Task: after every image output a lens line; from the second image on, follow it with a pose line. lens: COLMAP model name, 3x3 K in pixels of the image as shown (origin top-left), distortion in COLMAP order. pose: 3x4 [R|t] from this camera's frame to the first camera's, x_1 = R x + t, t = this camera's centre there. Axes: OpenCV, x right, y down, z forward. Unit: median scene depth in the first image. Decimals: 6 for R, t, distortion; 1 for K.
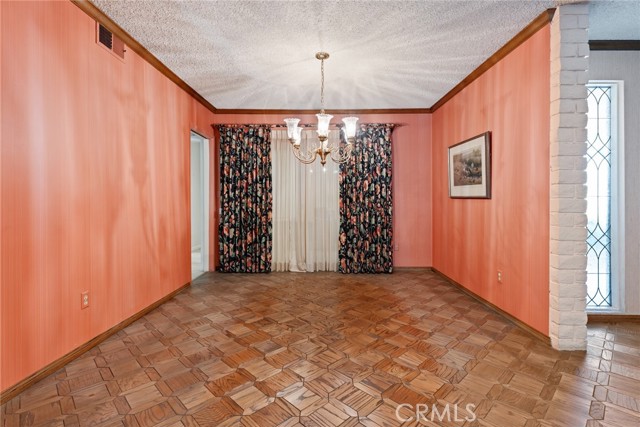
lens RADIAL K [[307.8, 0, 321.8], [0, 307.8, 205.1], [0, 0, 1]] dist [0.000509, -0.000147]
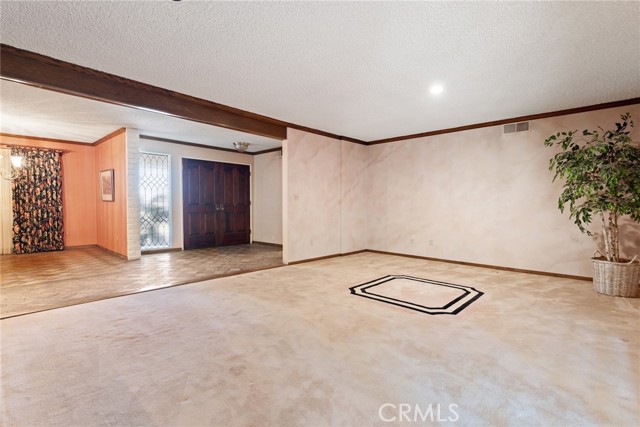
lens RADIAL K [[306.5, 0, 320.3], [0, 306.5, 215.9], [0, 0, 1]] dist [-0.000327, -0.000295]
pose [[0.677611, -0.022930, 0.735063, -0.017753], [0.001861, 0.999564, 0.029466, 0.011311], [-0.735418, -0.018599, 0.677358, -0.941849]]
